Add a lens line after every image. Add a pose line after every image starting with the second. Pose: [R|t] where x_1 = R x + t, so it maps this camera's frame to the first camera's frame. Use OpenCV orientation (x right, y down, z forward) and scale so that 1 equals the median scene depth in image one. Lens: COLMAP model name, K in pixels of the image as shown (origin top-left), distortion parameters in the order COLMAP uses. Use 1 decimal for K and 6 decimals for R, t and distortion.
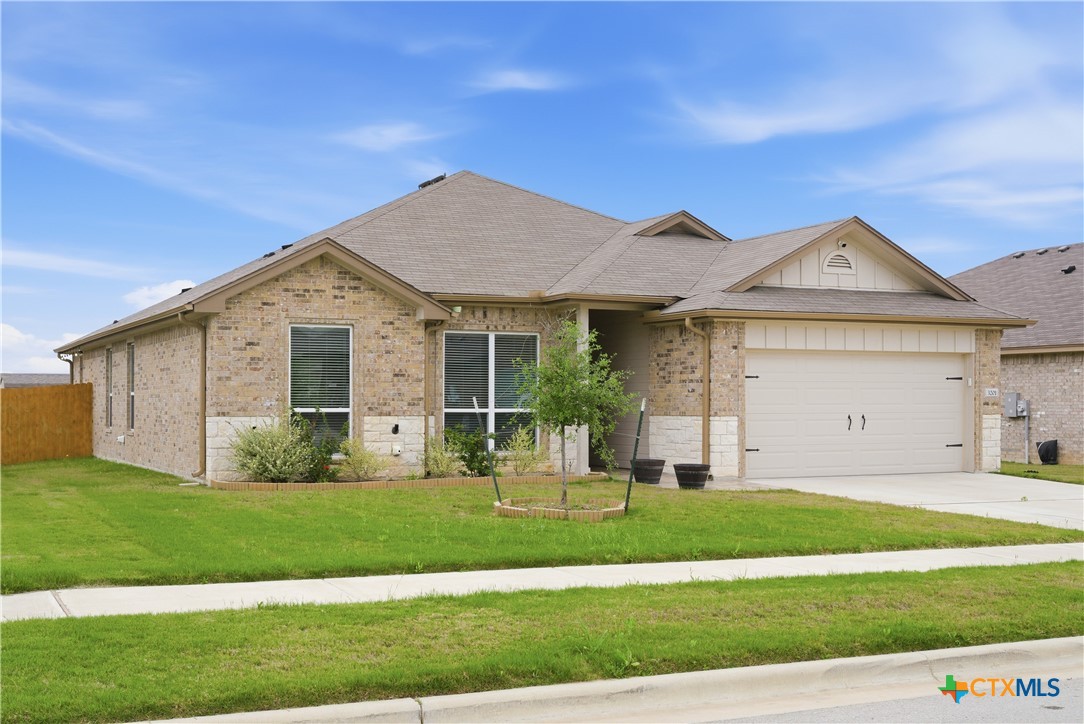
lens RADIAL K [[1462.0, 0, 542.0], [0, 1462.0, 362.0], [0, 0, 1]] dist [-0.019506, -0.055881]
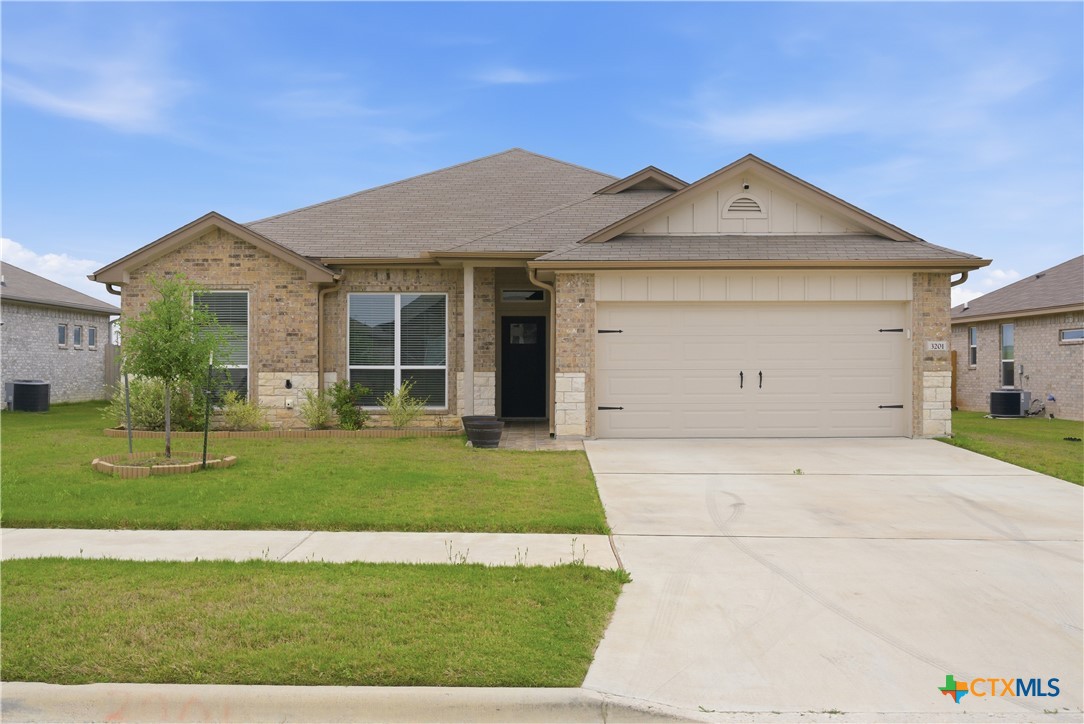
lens RADIAL K [[1147.2, 0, 542.0], [0, 1147.2, 362.0], [0, 0, 1]] dist [-0.012352, 0.002114]
pose [[0.891001, -0.003874, -0.453986, 0.449907], [0.014493, 0.999697, 0.019913, 0.014931], [0.453771, -0.024322, 0.890786, 0.320102]]
